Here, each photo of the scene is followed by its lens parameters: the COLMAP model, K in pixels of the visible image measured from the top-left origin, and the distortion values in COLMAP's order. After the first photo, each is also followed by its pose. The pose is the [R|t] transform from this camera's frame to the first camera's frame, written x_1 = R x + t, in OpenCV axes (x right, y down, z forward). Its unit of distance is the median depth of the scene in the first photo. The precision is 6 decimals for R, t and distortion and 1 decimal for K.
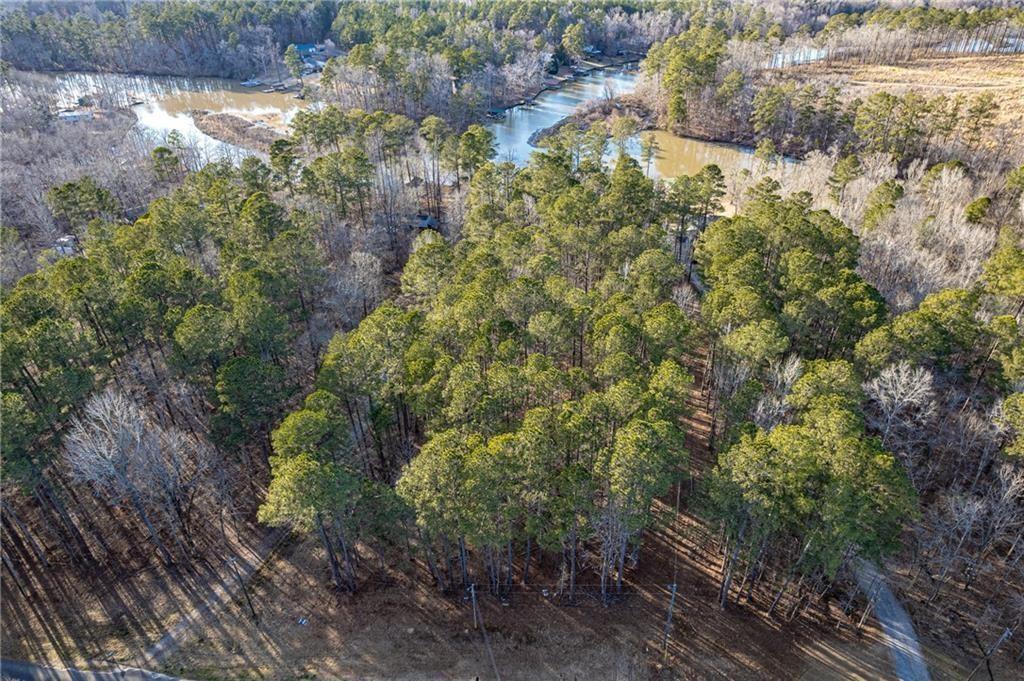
lens RADIAL K [[654.7, 0, 514.5], [0, 654.7, 343.2], [0, 0, 1]] dist [-0.087501, 0.080313]
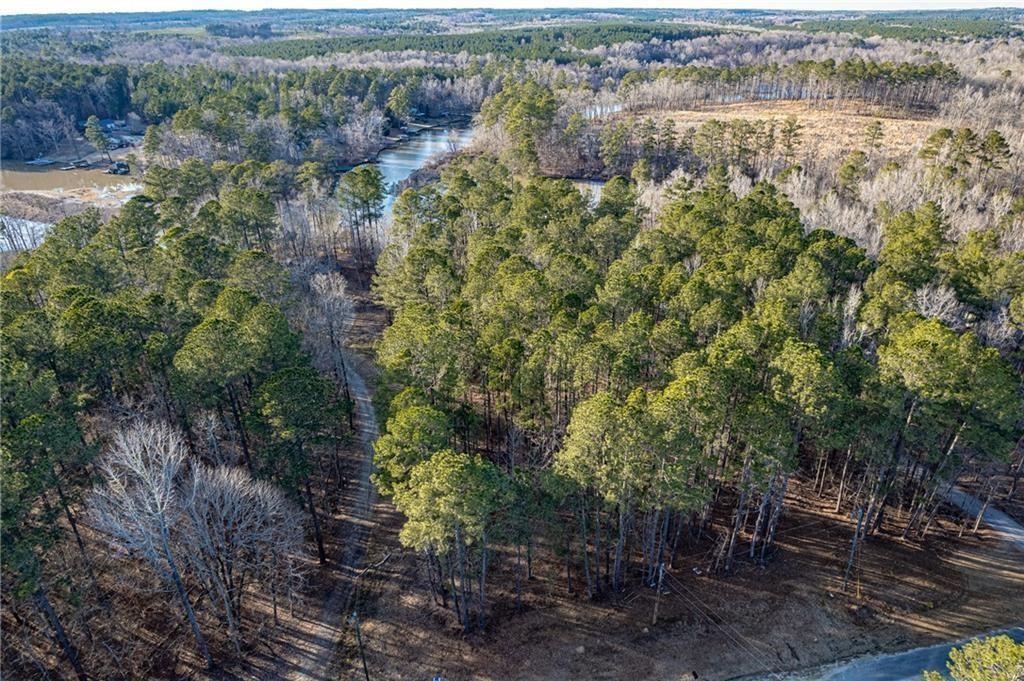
lens RADIAL K [[654.7, 0, 514.5], [0, 654.7, 343.2], [0, 0, 1]] dist [-0.087501, 0.080313]
pose [[0.950866, -0.136723, 0.277777, -0.100932], [0.166829, 0.982079, -0.087692, 0.028526], [-0.260809, 0.129724, 0.956635, 0.043509]]
